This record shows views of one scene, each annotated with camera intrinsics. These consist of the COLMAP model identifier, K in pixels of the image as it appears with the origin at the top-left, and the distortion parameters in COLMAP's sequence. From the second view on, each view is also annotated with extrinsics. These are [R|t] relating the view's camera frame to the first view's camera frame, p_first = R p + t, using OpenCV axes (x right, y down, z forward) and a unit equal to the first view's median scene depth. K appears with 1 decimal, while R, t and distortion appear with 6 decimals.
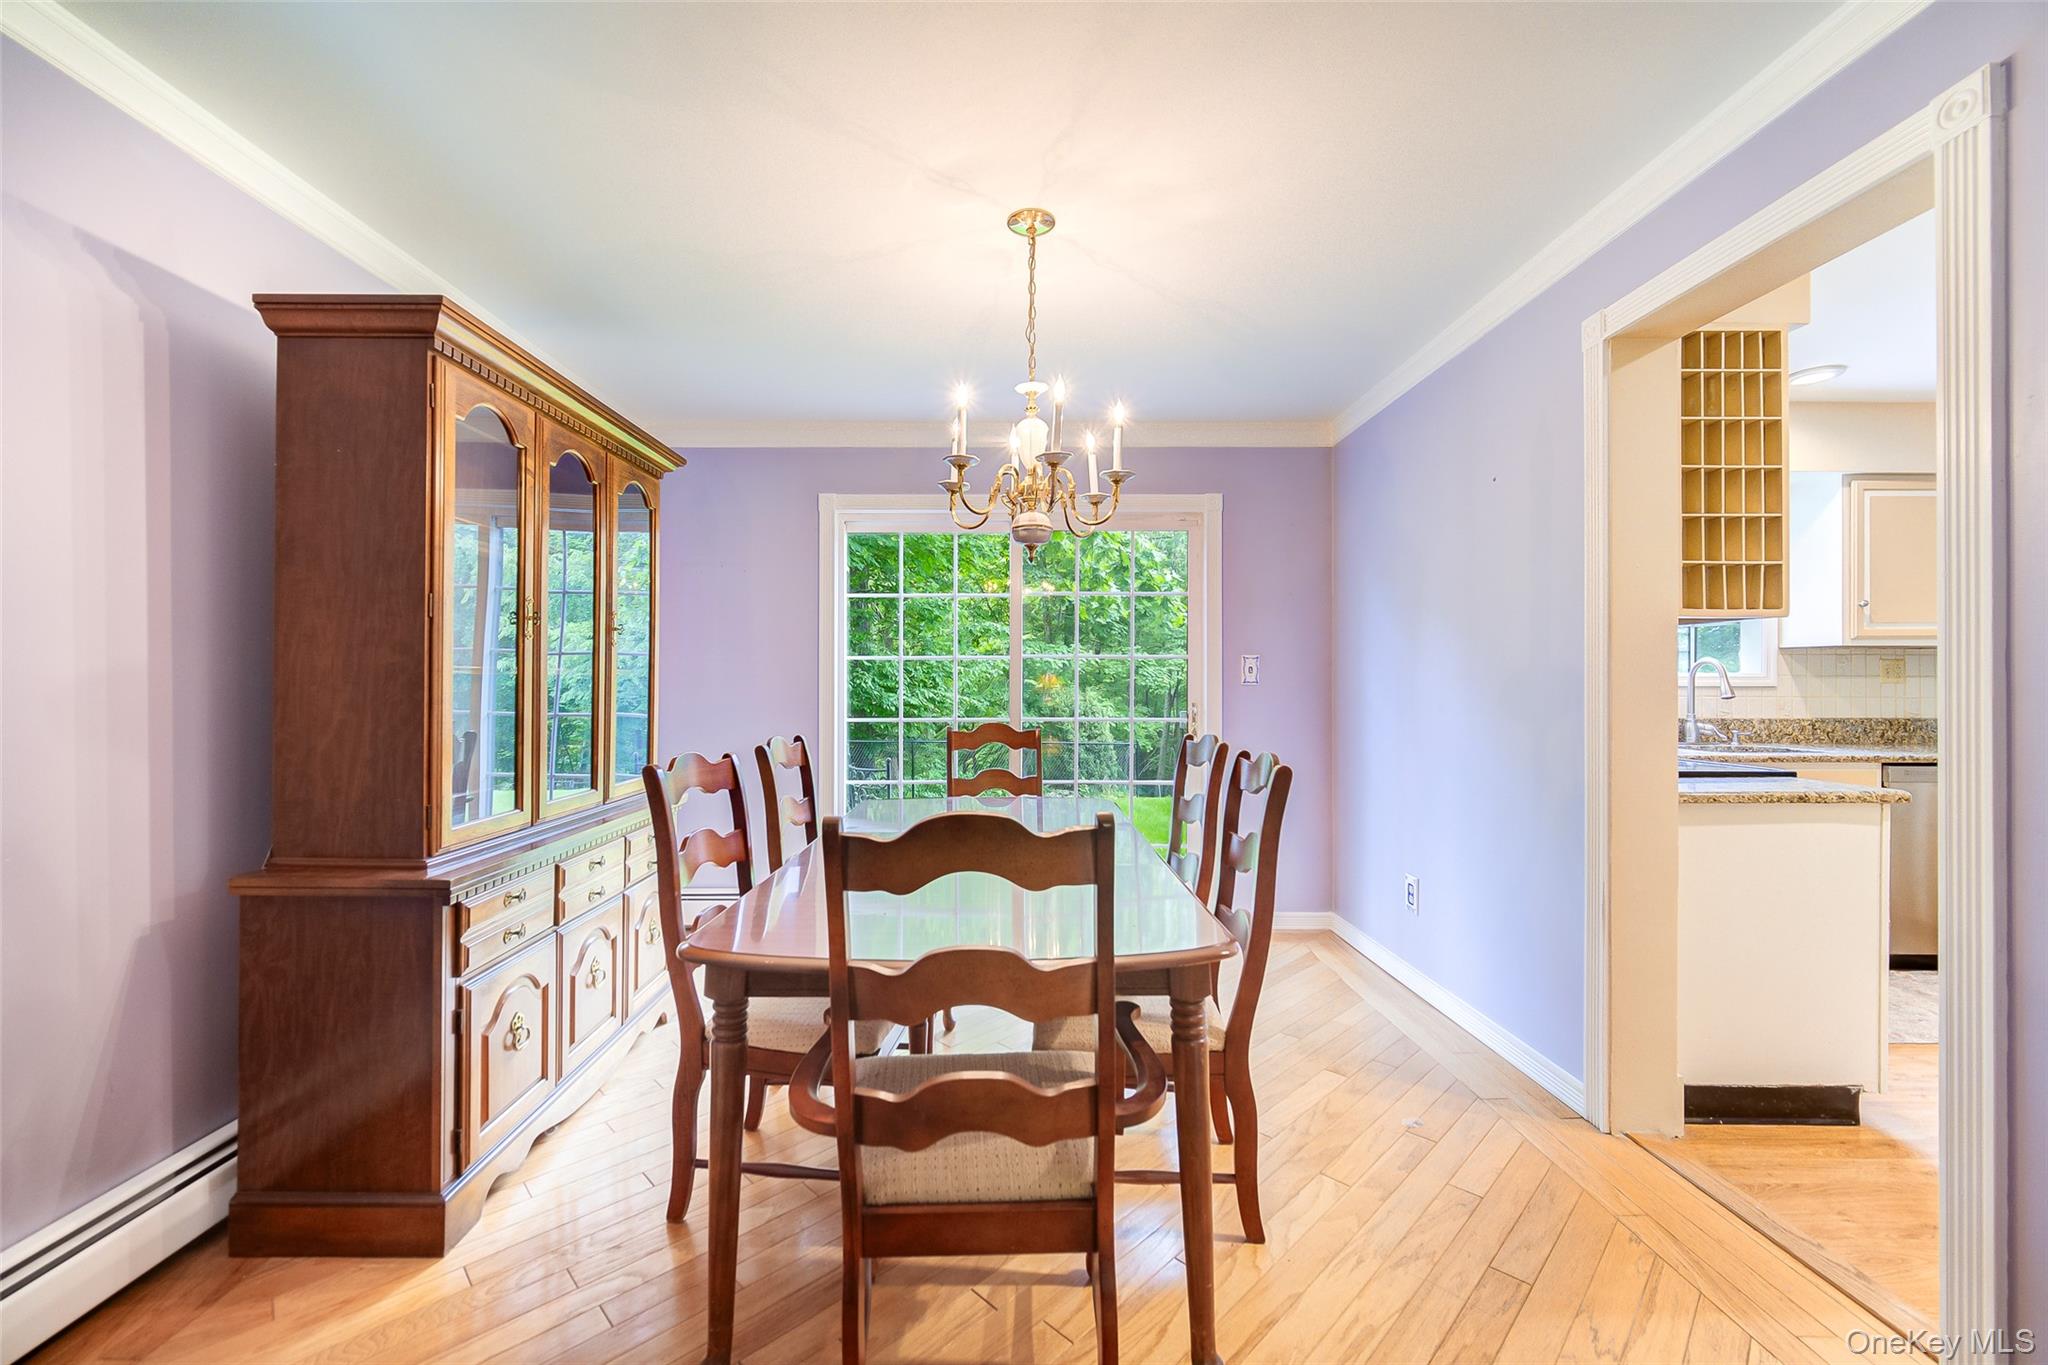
lens RADIAL K [[815.0, 0, 1020.6], [0, 815.0, 670.3], [0, 0, 1]] dist [-0.011448, -0.000110]
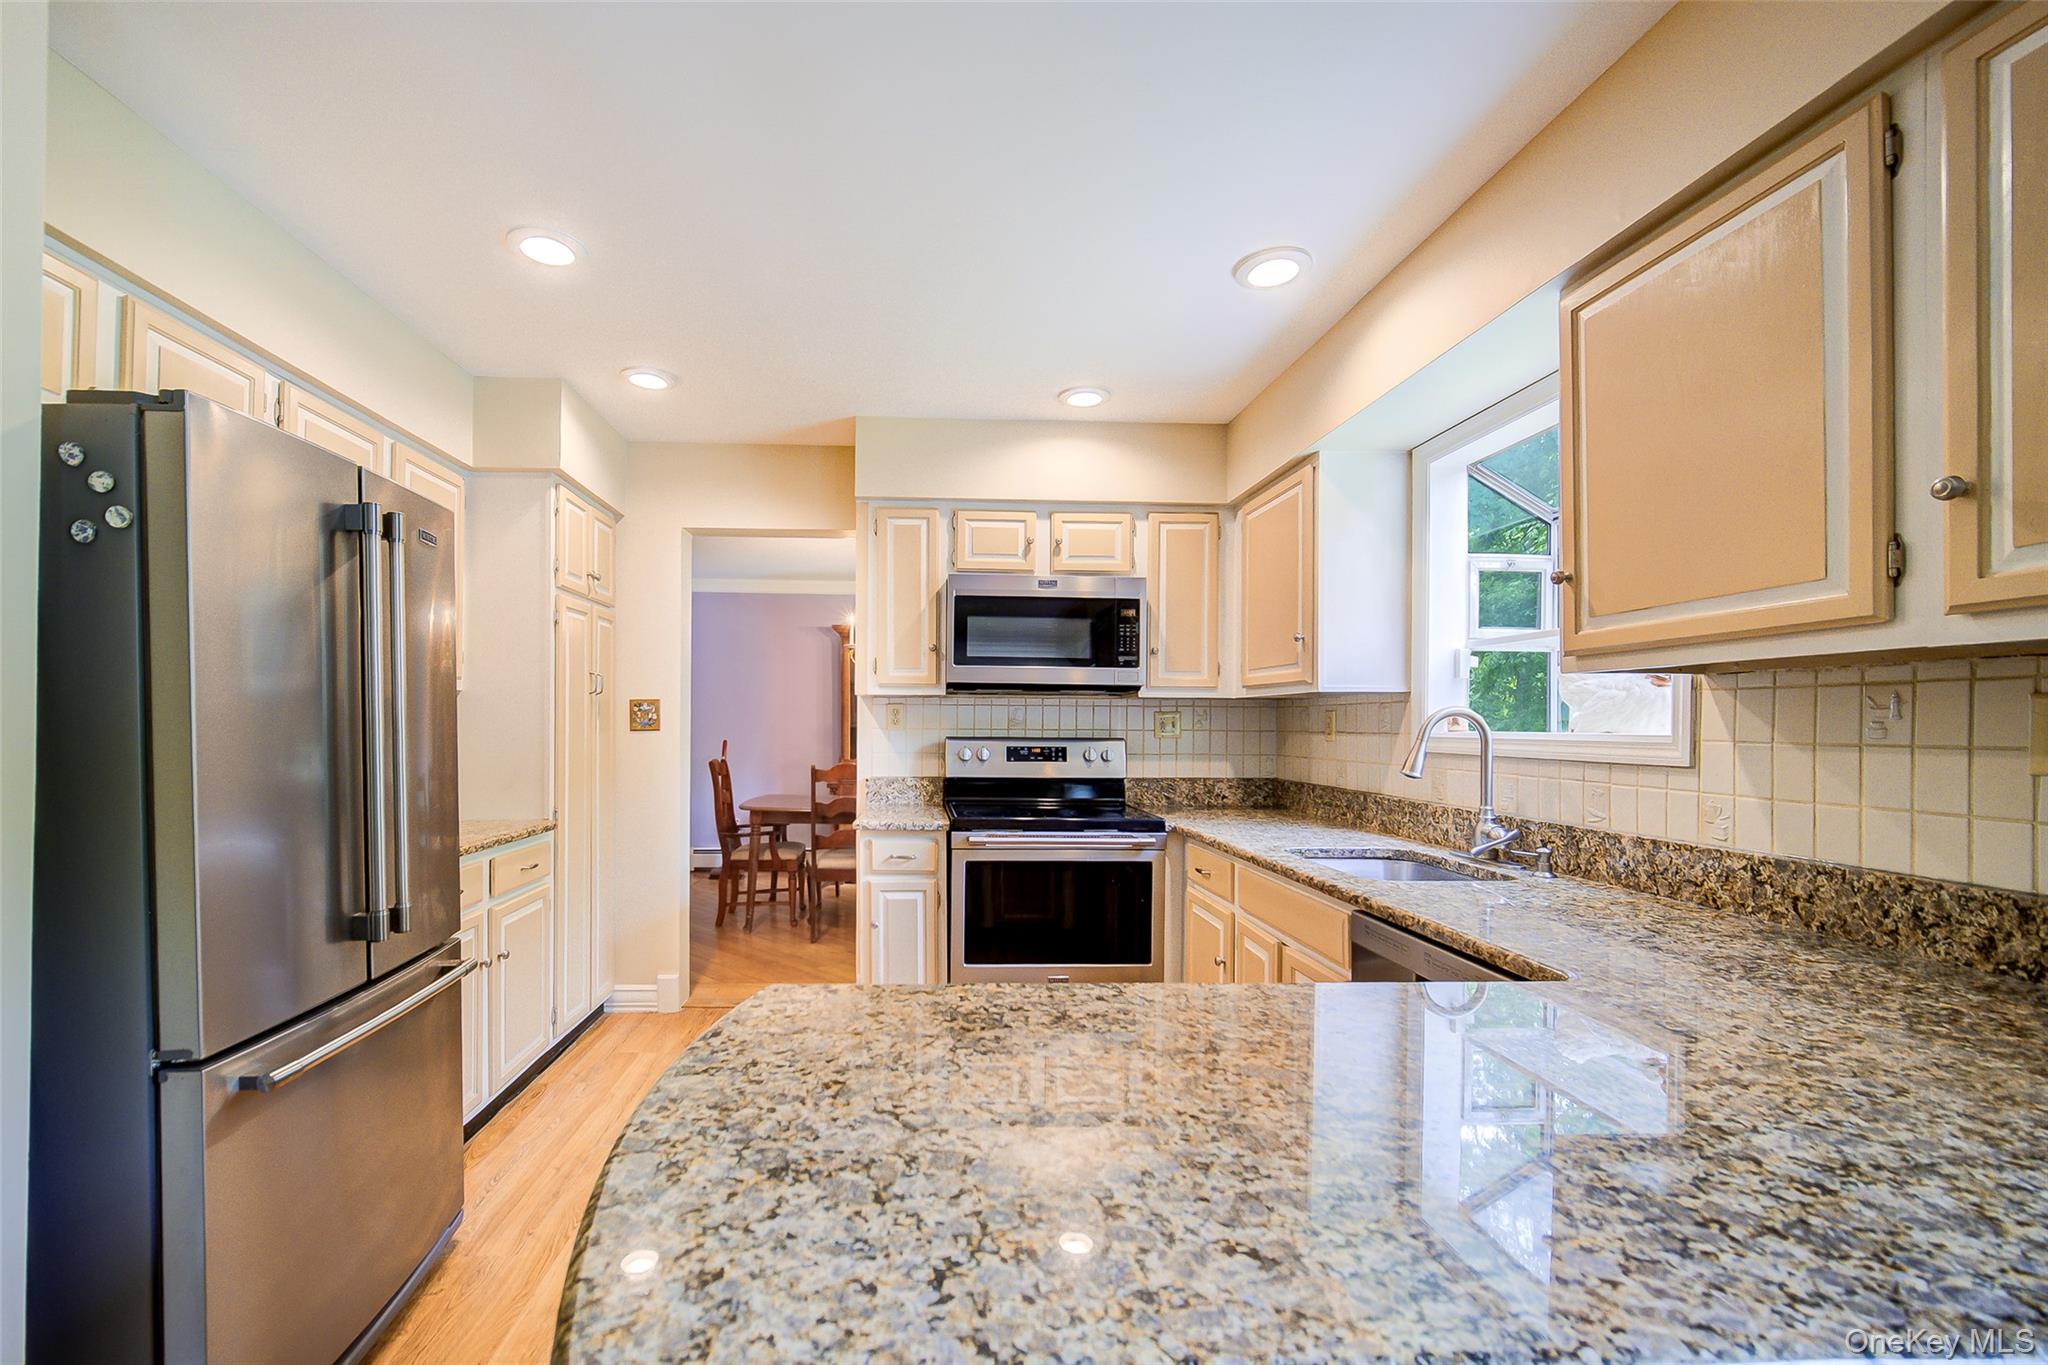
lens RADIAL K [[837.2, 0, 949.8], [0, 837.2, 722.6], [0, 0, 1]] dist [-0.002376, -0.000019]
pose [[0.036095, -0.003321, -0.999343, 1.368942], [0.000419, 0.999994, -0.003308, -0.001922], [0.999348, -0.000299, 0.036096, 0.600484]]
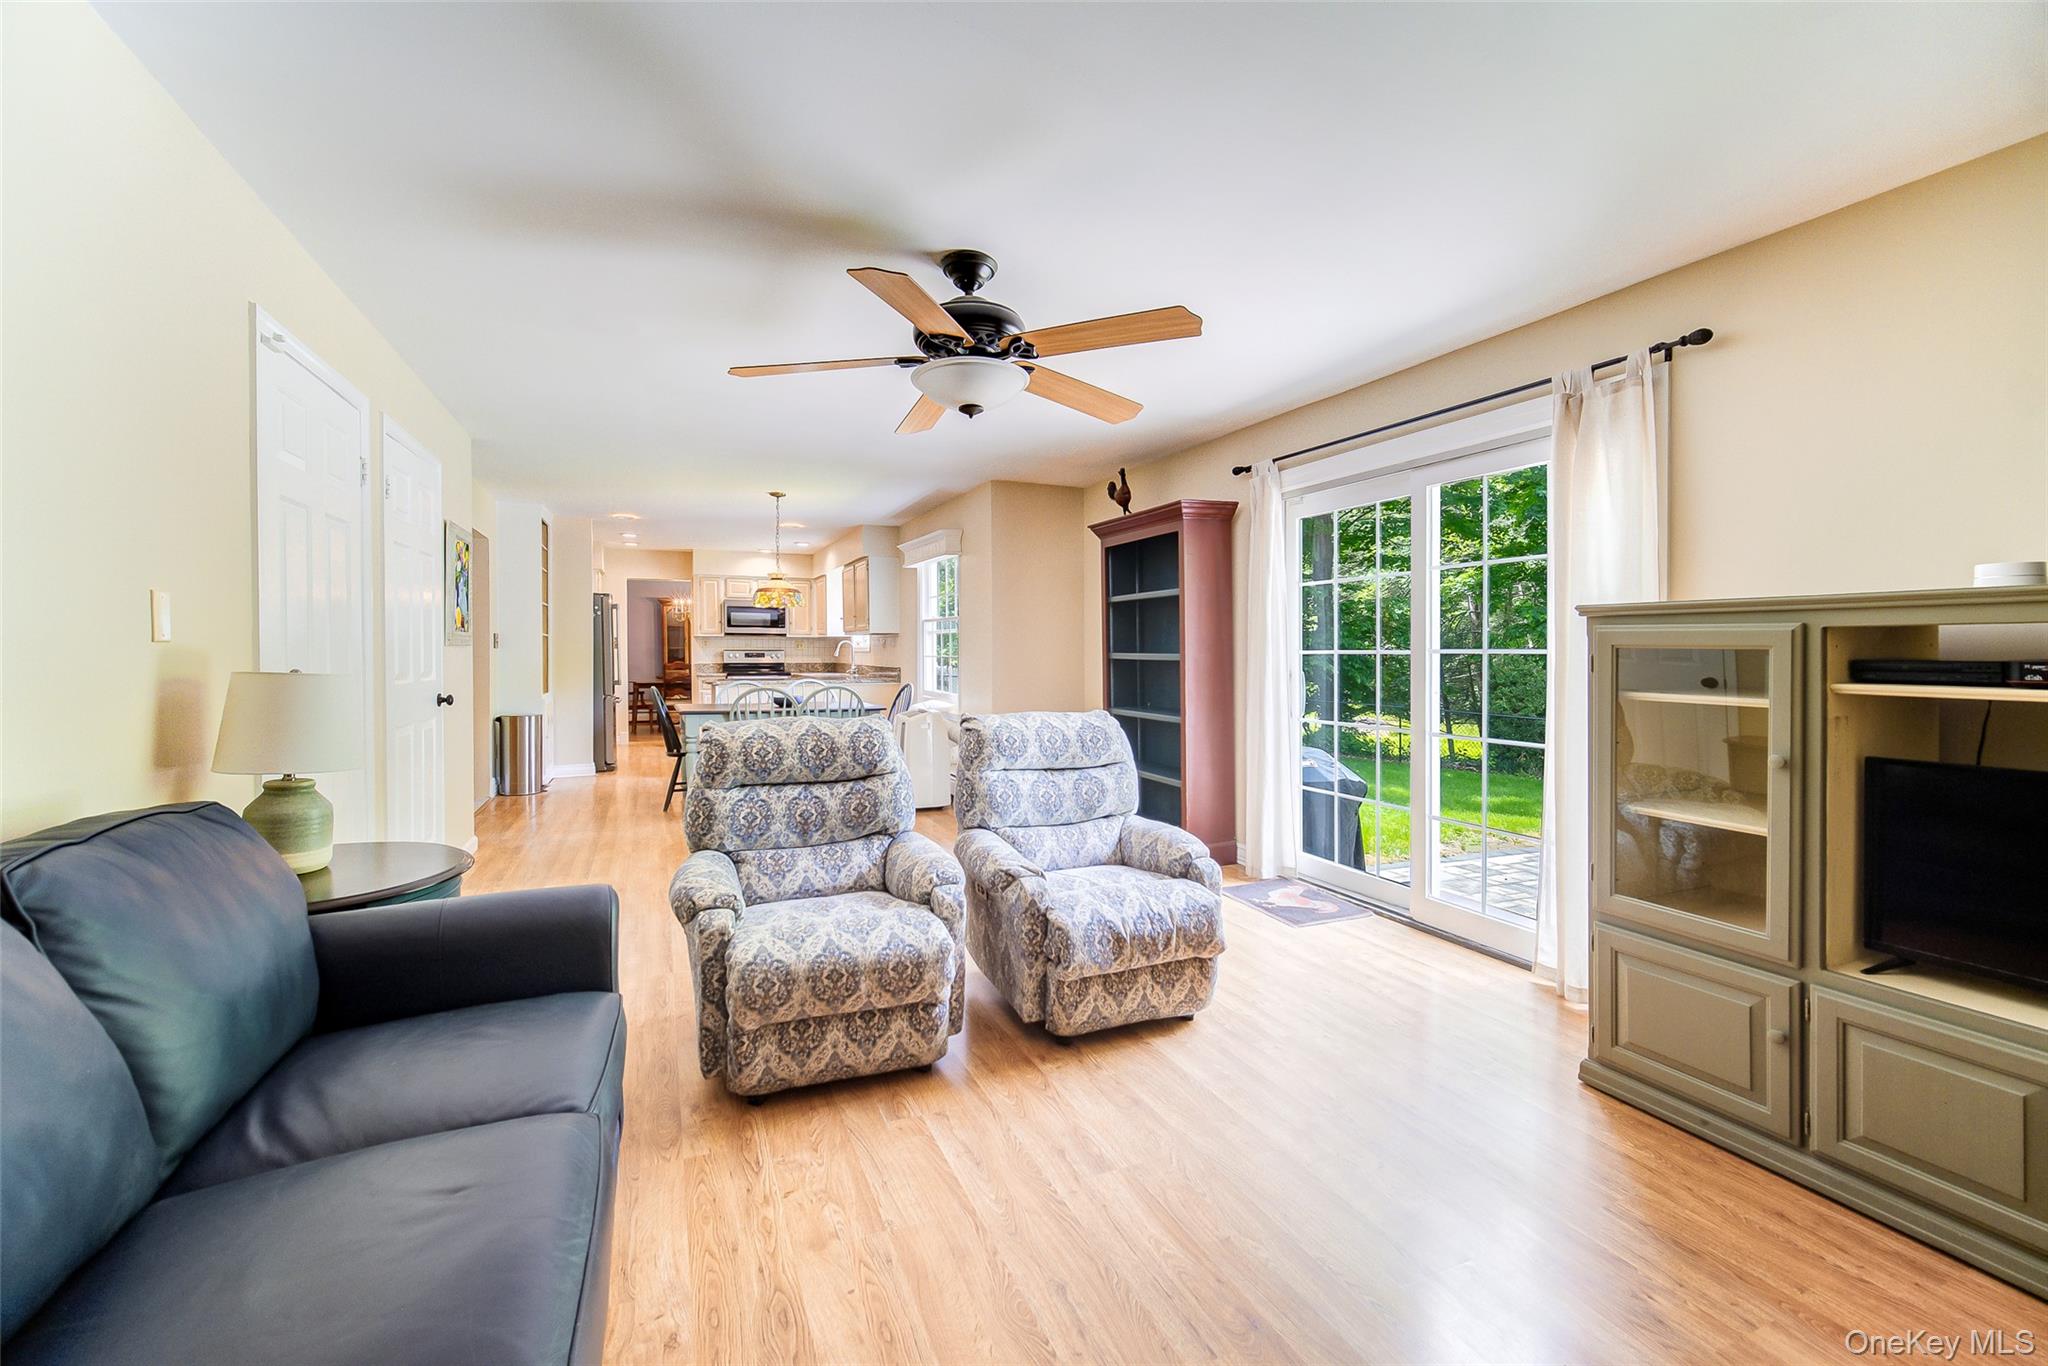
lens RADIAL K [[815.3, 0, 1003.6], [0, 815.3, 663.2], [0, 0, 1]] dist [-0.001025, -0.000062]
pose [[0.375180, 0.013807, -0.926849, 3.344603], [0.006277, 0.999828, 0.017434, 0.013191], [0.926931, -0.012359, 0.375029, 0.473673]]
